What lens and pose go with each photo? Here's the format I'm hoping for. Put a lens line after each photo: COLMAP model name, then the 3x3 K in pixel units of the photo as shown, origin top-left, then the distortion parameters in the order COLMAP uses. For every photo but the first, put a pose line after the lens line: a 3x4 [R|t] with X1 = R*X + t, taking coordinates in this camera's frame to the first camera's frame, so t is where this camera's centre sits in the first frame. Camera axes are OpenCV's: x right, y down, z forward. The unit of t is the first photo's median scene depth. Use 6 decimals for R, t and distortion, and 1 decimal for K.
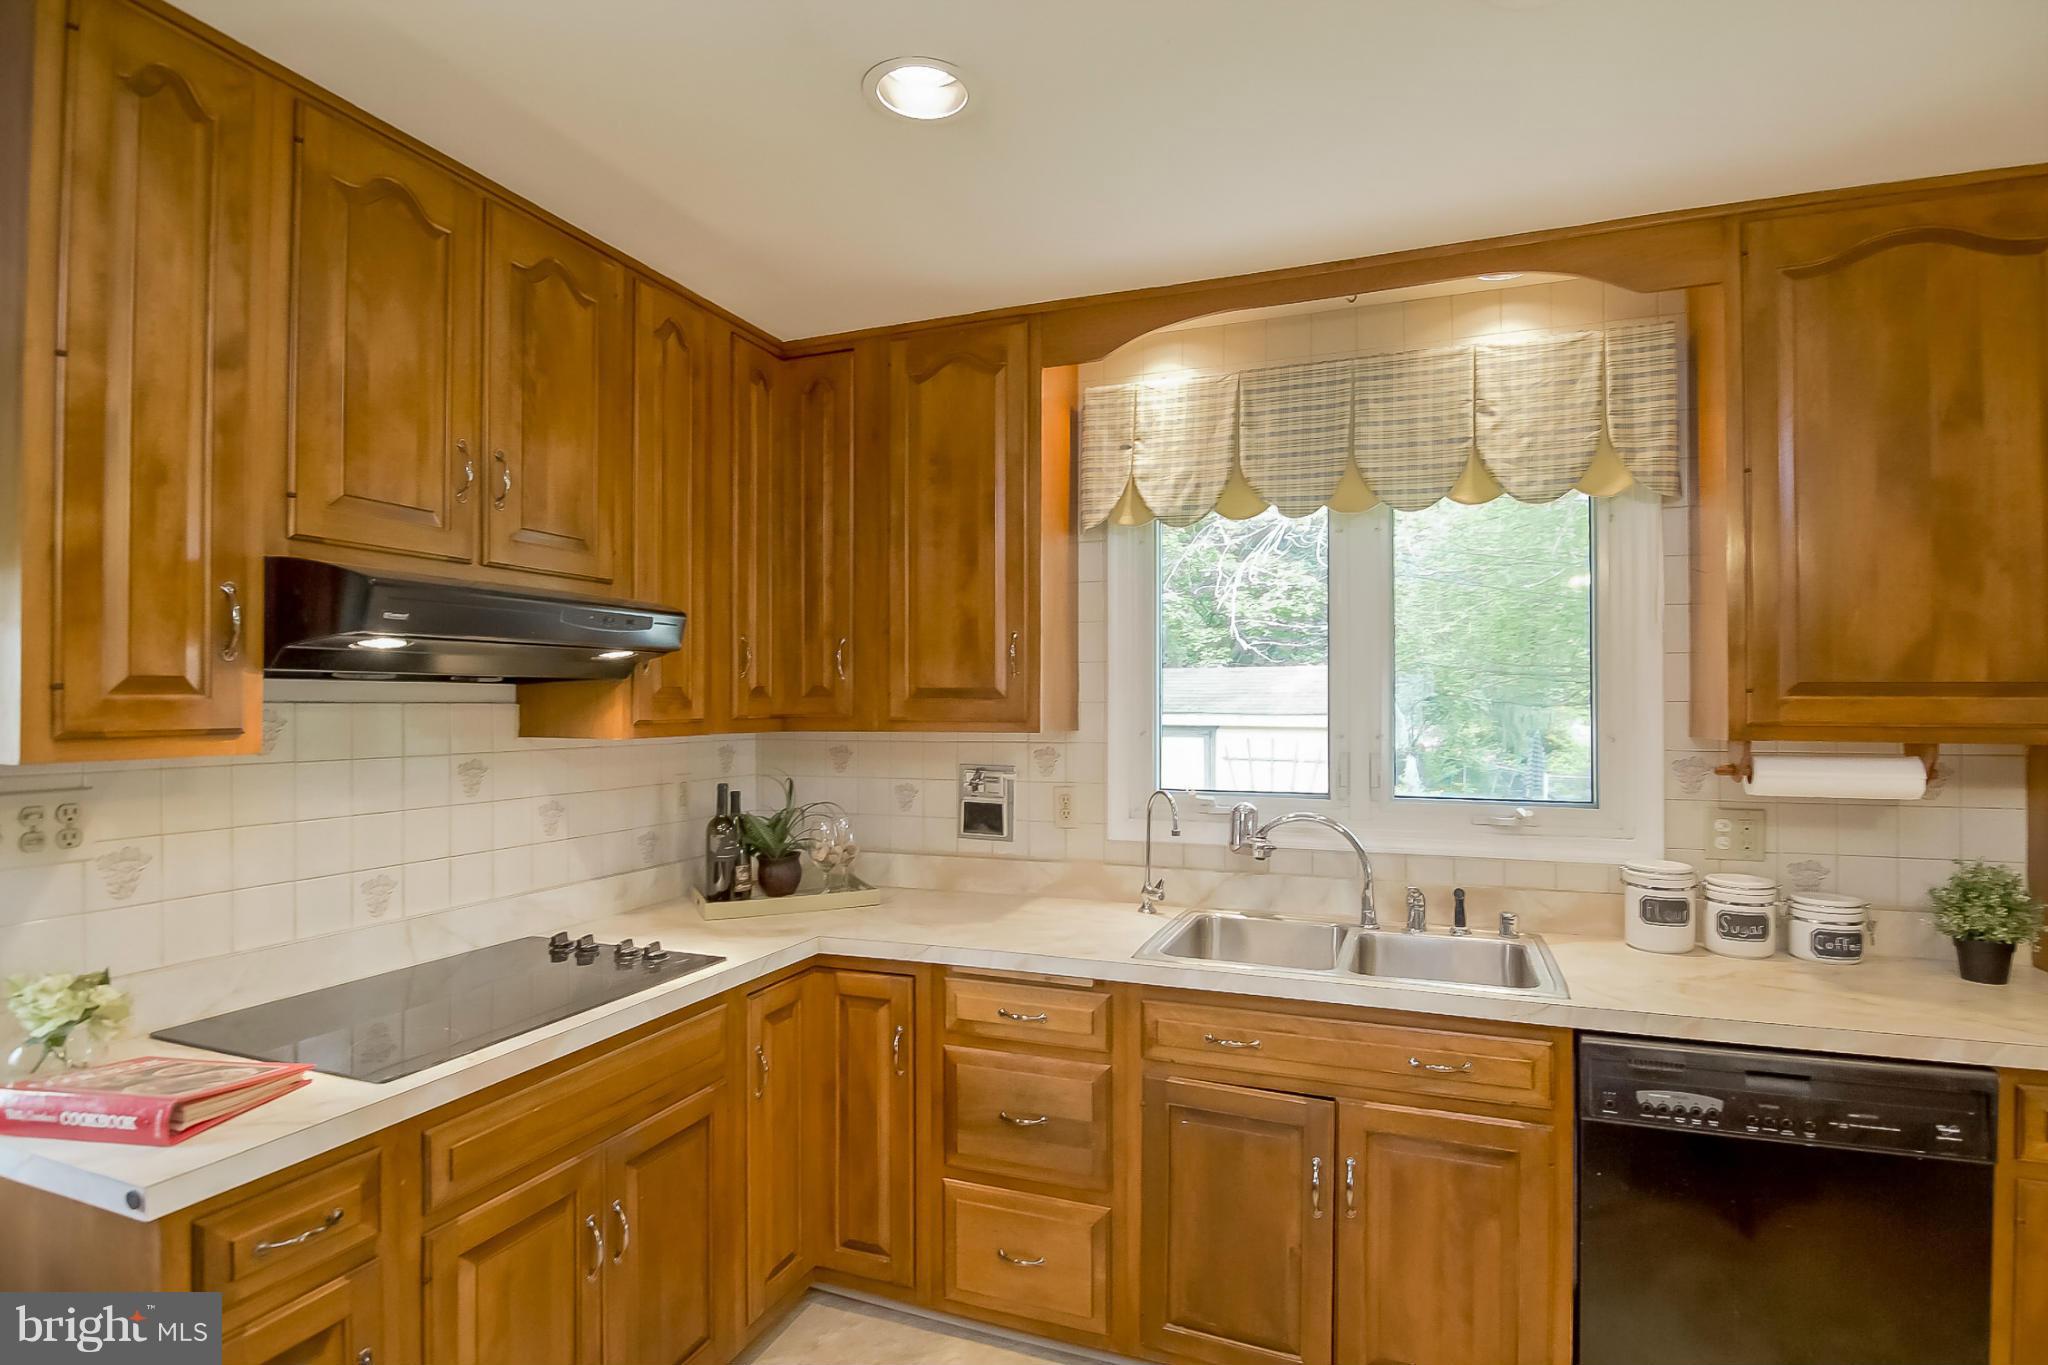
lens RADIAL K [[1037.4, 0, 1036.4], [0, 1037.4, 693.2], [0, 0, 1]] dist [-0.013610, -0.006897]
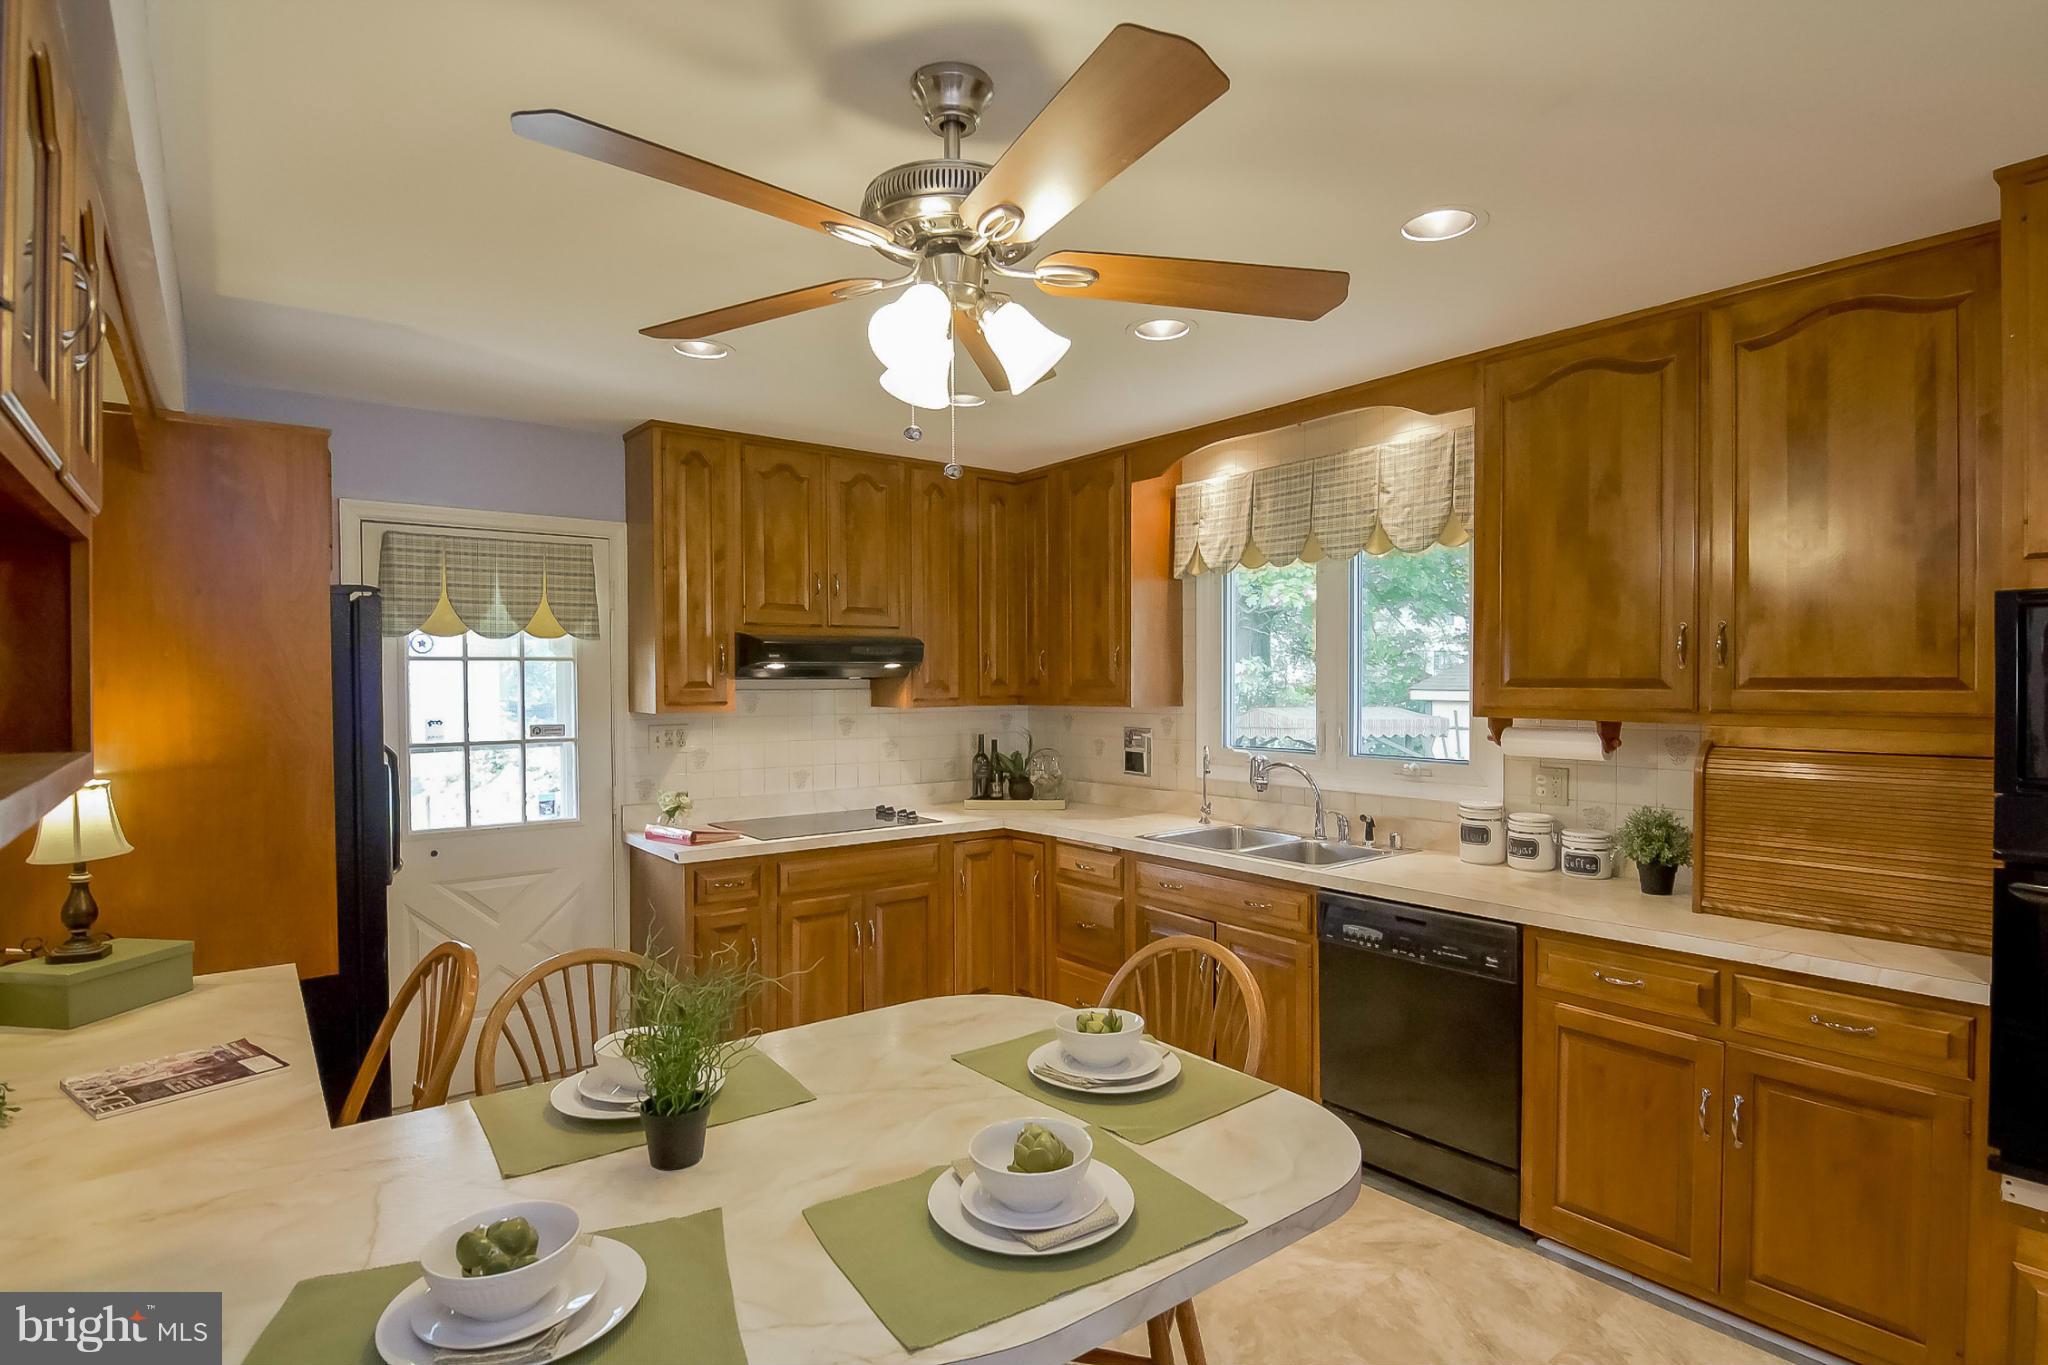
lens RADIAL K [[1037.4, 0, 1040.0], [0, 1037.4, 691.7], [0, 0, 1]] dist [-0.013610, -0.006897]
pose [[0.860892, 0.003242, -0.508777, 0.837416], [0.008274, 0.999758, 0.020370, -0.024407], [0.508720, -0.021746, 0.860657, -0.568624]]
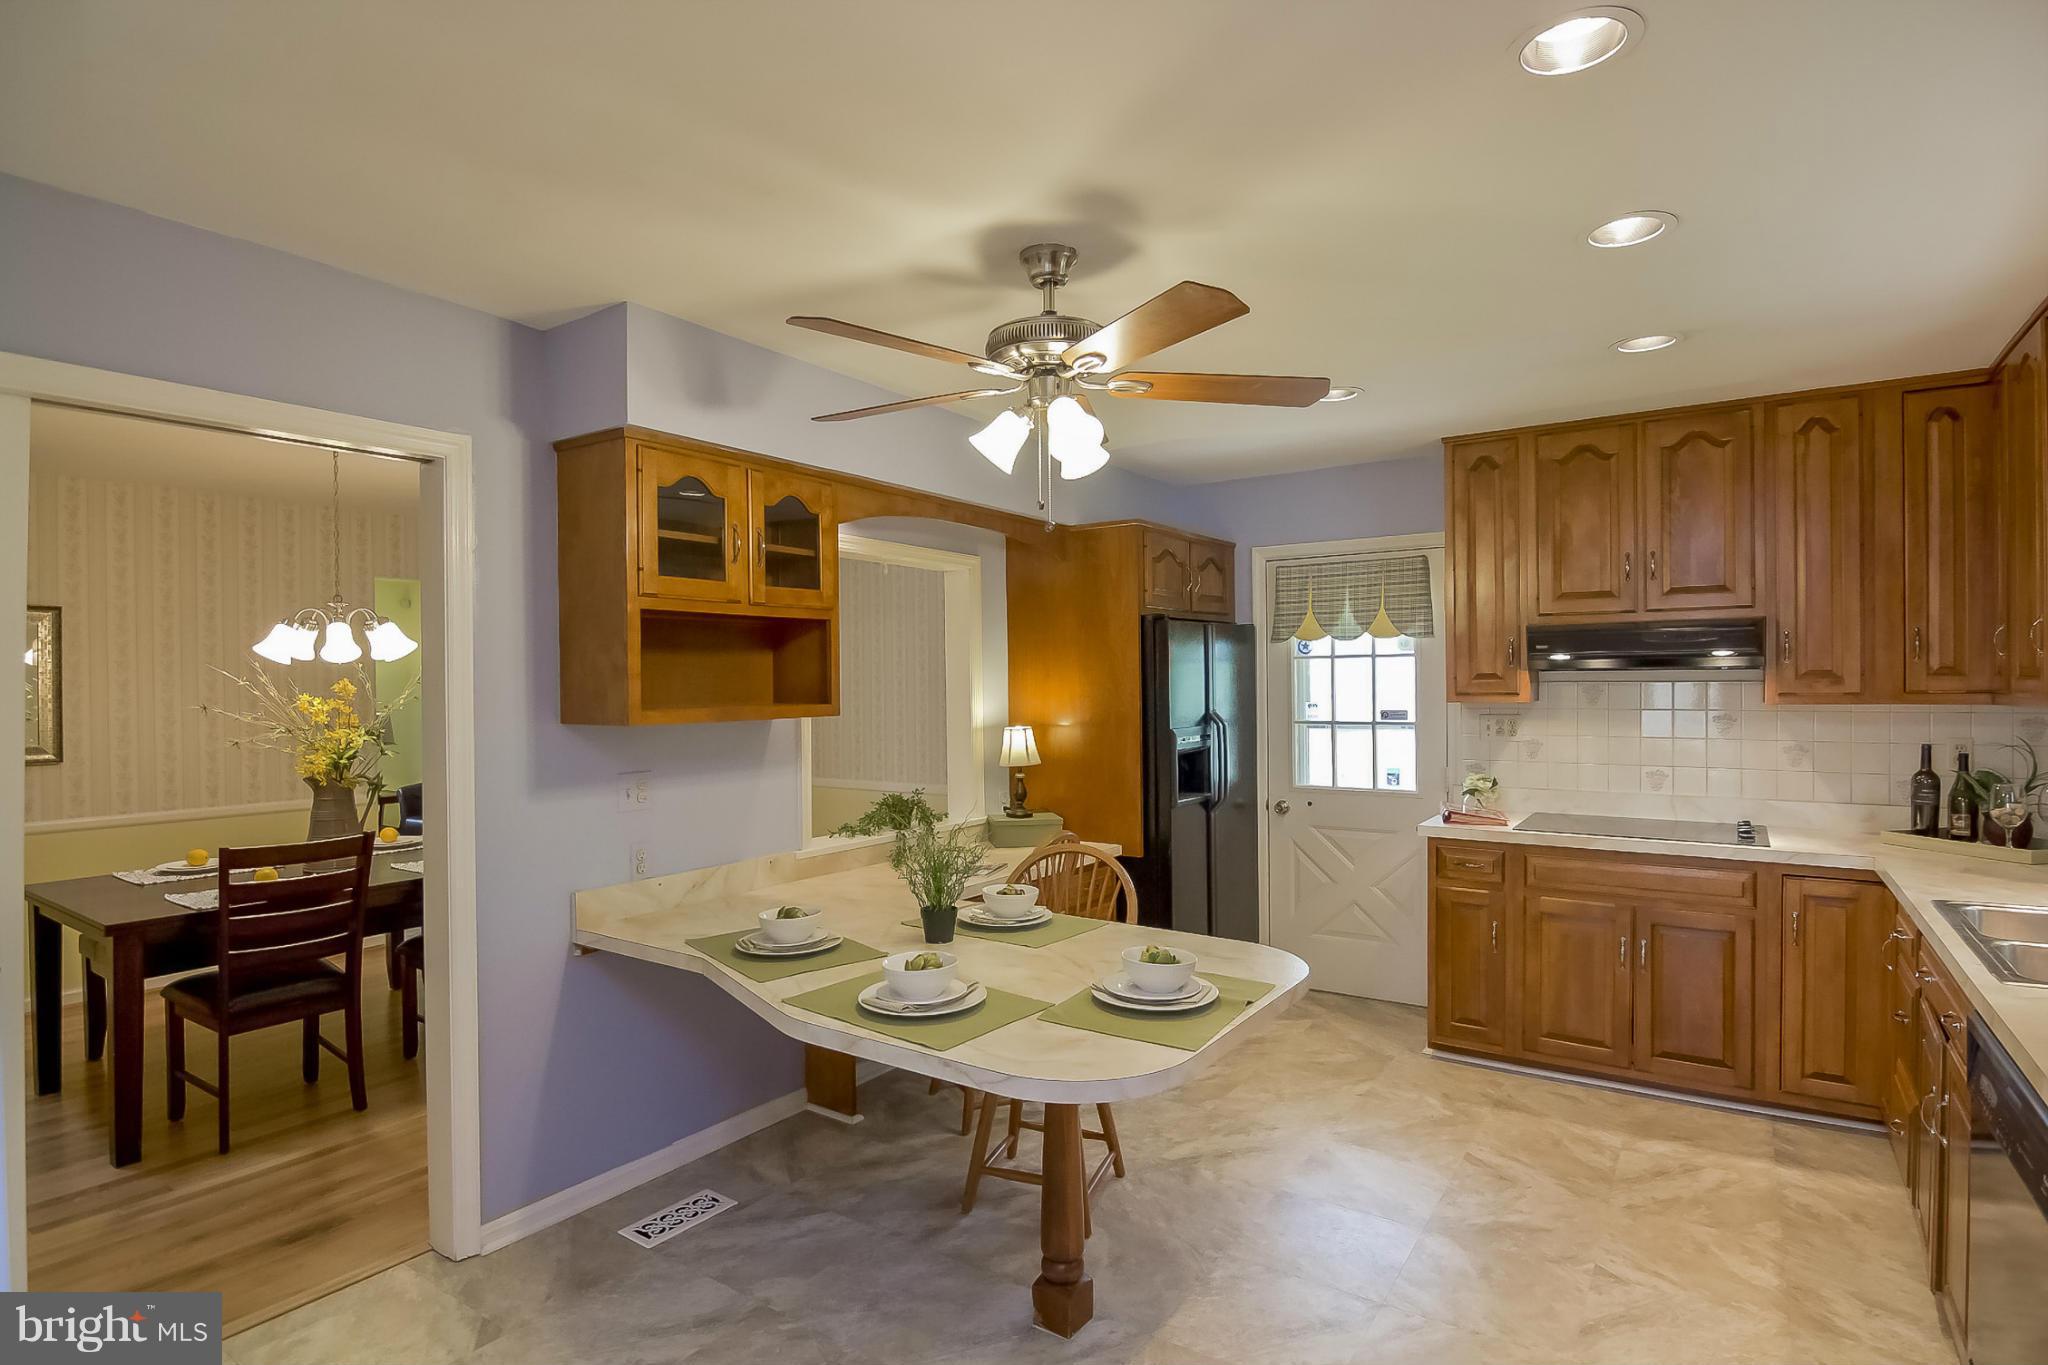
lens RADIAL K [[1037.4, 0, 1020.5], [0, 1037.4, 687.0], [0, 0, 1]] dist [-0.013610, -0.006897]
pose [[-0.231911, 0.006575, -0.972715, 1.447488], [0.016339, 0.999862, 0.002863, -0.005139], [0.972600, -0.015229, -0.231986, 0.264776]]
